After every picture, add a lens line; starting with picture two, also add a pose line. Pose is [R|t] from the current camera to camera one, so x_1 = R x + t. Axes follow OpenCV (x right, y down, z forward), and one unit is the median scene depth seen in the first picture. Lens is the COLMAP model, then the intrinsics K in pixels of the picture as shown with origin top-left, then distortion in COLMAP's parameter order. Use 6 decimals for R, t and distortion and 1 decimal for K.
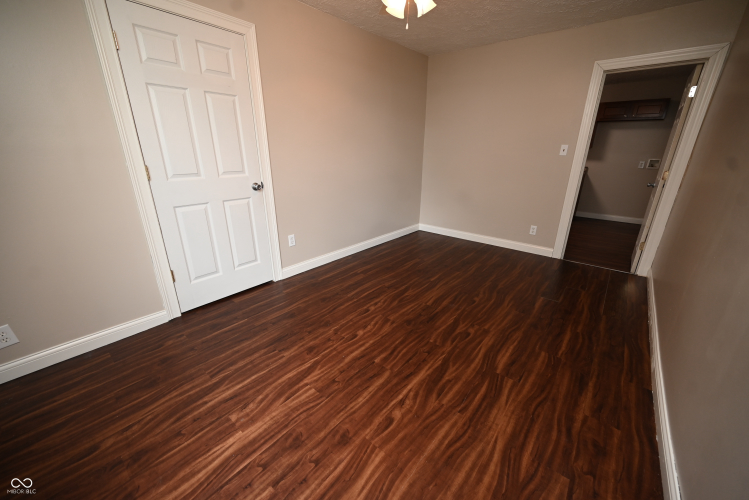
lens RADIAL K [[294.3, 0, 368.0], [0, 294.3, 254.5], [0, 0, 1]] dist [-0.000145, -0.001007]
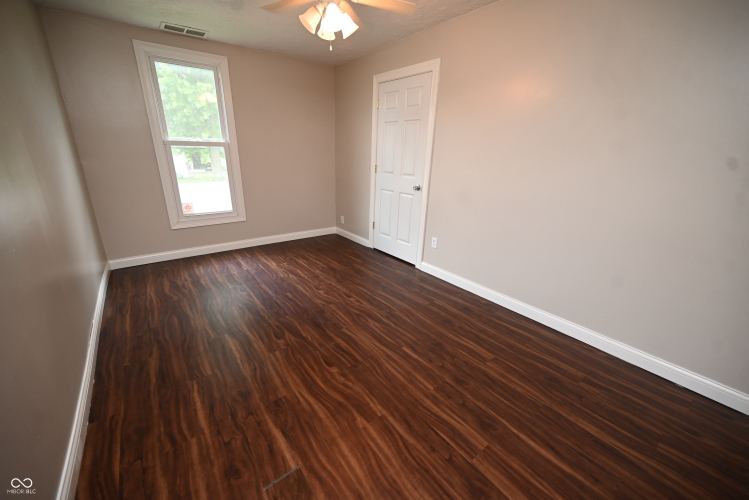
lens RADIAL K [[294.3, 0, 368.2], [0, 294.3, 245.0], [0, 0, 1]] dist [-0.000145, -0.001007]
pose [[-0.213813, 0.279810, -0.935944, 1.047053], [-0.362632, 0.866906, 0.342012, -0.418680], [0.907073, 0.412530, -0.083888, 1.156722]]
